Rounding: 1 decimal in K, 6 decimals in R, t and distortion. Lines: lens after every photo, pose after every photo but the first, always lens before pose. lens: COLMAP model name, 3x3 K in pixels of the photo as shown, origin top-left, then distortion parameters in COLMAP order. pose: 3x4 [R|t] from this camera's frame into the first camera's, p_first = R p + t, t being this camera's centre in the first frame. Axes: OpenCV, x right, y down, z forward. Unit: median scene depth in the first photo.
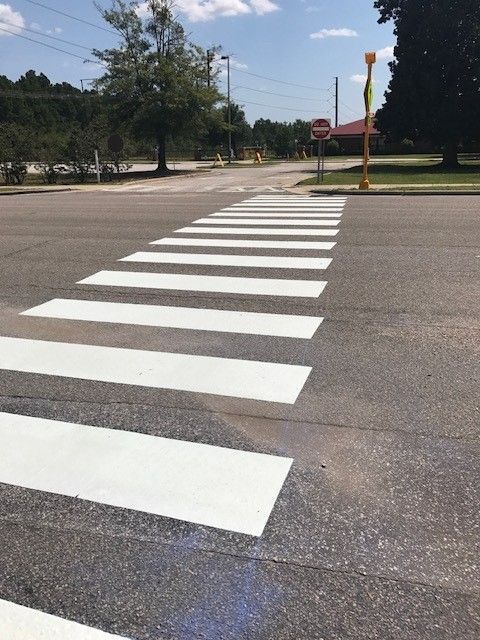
lens RADIAL K [[599.1, 0, 242.4], [0, 599.1, 319.7], [0, 0, 1]] dist [-0.001645, 0.000000]
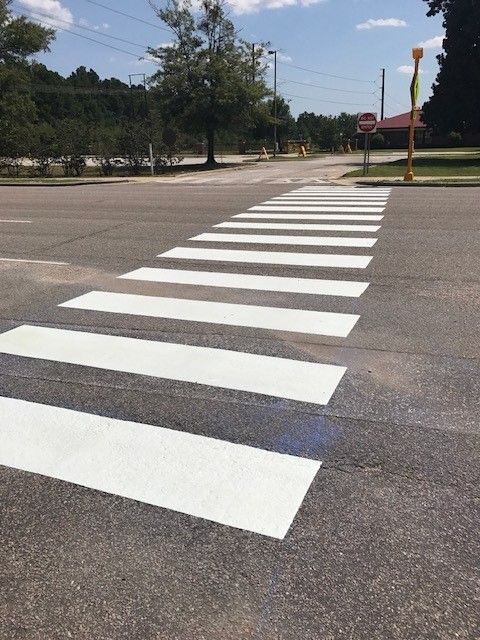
lens RADIAL K [[599.1, 0, 236.1], [0, 599.1, 322.1], [0, 0, 1]] dist [-0.001645, 0.000000]
pose [[0.996887, 0.019600, -0.076369, -0.019033], [-0.018593, 0.999731, 0.013869, 0.033003], [0.076621, -0.012406, 0.996983, -0.110283]]
